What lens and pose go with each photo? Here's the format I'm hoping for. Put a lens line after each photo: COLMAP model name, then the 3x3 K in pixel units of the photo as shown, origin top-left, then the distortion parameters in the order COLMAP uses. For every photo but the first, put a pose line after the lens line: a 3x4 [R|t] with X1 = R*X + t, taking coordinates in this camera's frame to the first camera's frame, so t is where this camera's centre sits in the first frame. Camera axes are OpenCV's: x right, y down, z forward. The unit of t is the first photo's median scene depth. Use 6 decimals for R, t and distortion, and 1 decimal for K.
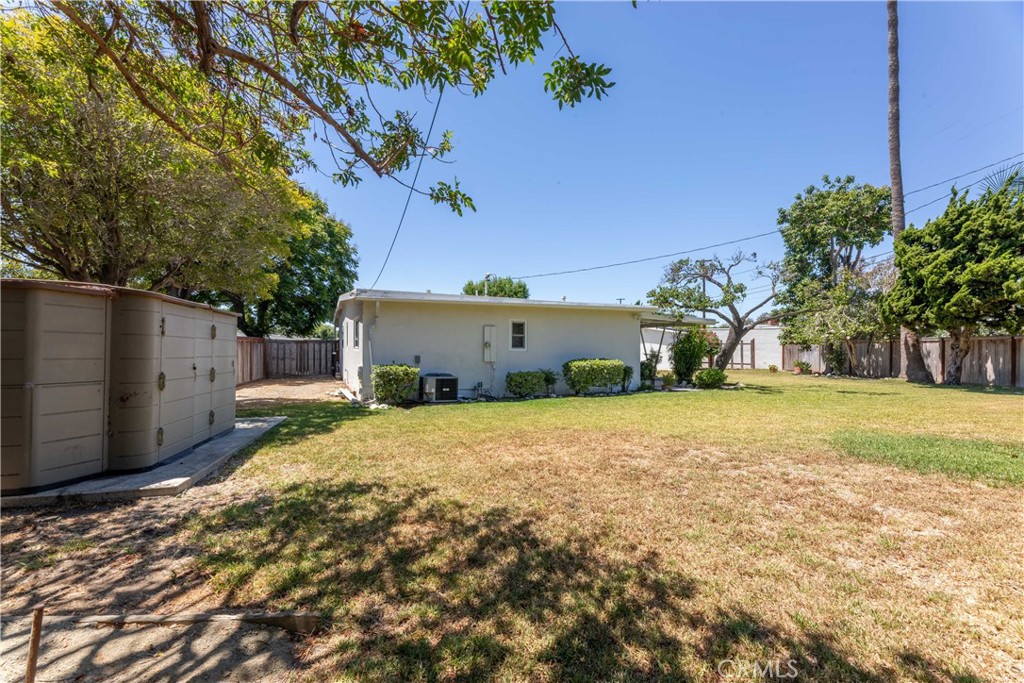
lens RADIAL K [[419.0, 0, 511.7], [0, 419.0, 341.1], [0, 0, 1]] dist [-0.001327, -0.000326]
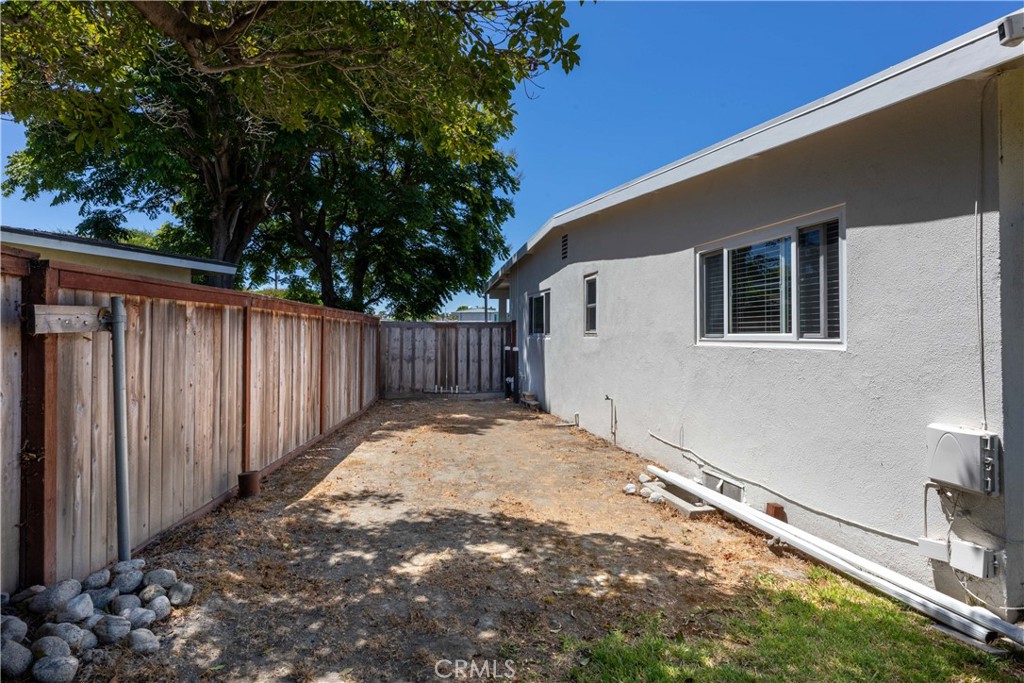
lens RADIAL K [[558.6, 0, 512.3], [0, 558.6, 336.2], [0, 0, 1]] dist [0.002896, 0.000725]
pose [[0.973170, 0.004144, -0.230051, -0.271344], [-0.001441, 0.999928, 0.011916, 0.006458], [0.230084, -0.011265, 0.973106, 0.375757]]
